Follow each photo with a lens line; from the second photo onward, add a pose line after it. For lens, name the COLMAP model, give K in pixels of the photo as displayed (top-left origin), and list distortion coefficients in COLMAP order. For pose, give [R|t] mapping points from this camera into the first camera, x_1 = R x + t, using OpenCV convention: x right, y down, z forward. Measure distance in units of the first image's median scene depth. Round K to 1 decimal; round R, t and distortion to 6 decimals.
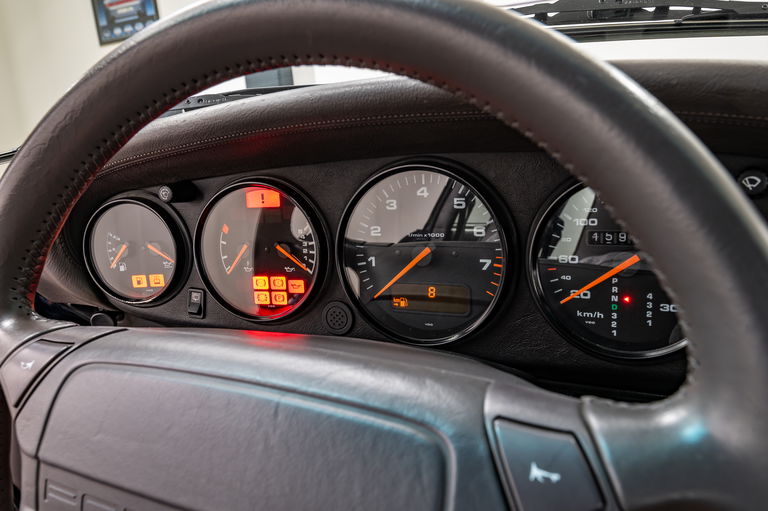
lens RADIAL K [[587.7, 0, 392.0], [0, 587.7, 253.2], [0, 0, 1]] dist [-0.009487, -0.002527]
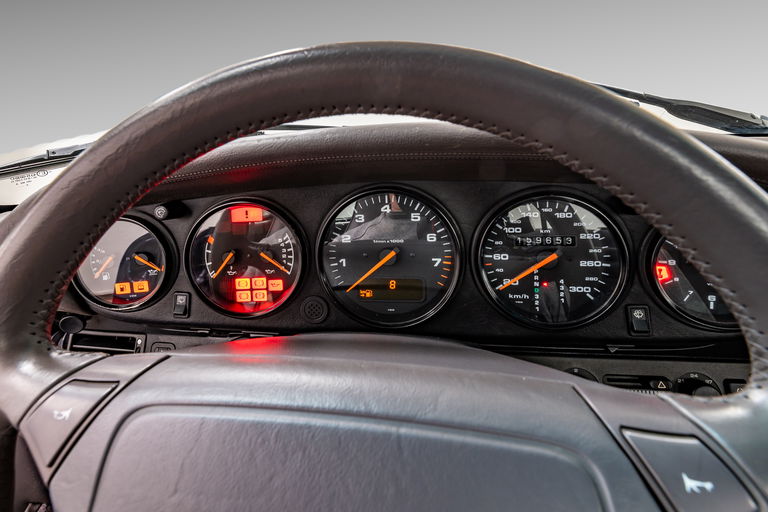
lens RADIAL K [[384.1, 0, 364.7], [0, 384.1, 192.5], [0, 0, 1]] dist [-0.000909, -0.006429]
pose [[0.959724, -0.006380, 0.280871, -0.244438], [0.036291, 0.994181, -0.101423, -0.056115], [-0.278589, 0.107531, 0.954372, 0.188764]]
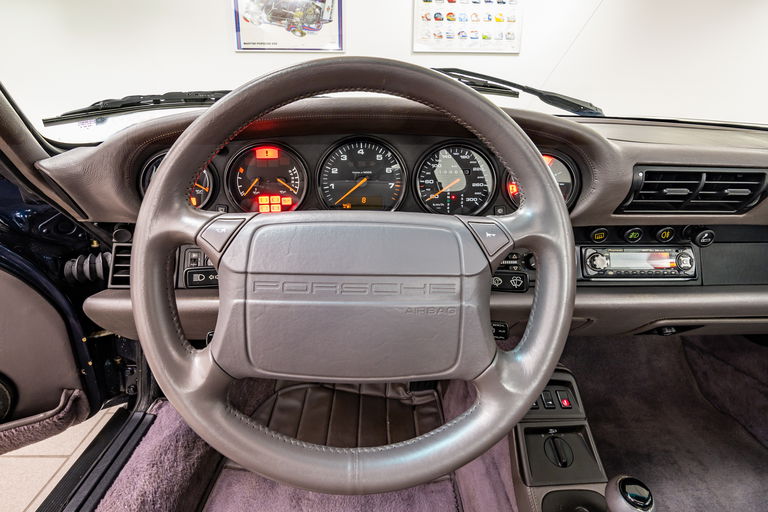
lens RADIAL K [[384.1, 0, 373.2], [0, 384.1, 202.8], [0, 0, 1]] dist [-0.000909, -0.006429]
pose [[0.895923, -0.023561, 0.443583, -0.536231], [0.027959, 0.999603, -0.003374, 0.086387], [-0.443328, 0.015425, 0.896227, -0.250579]]
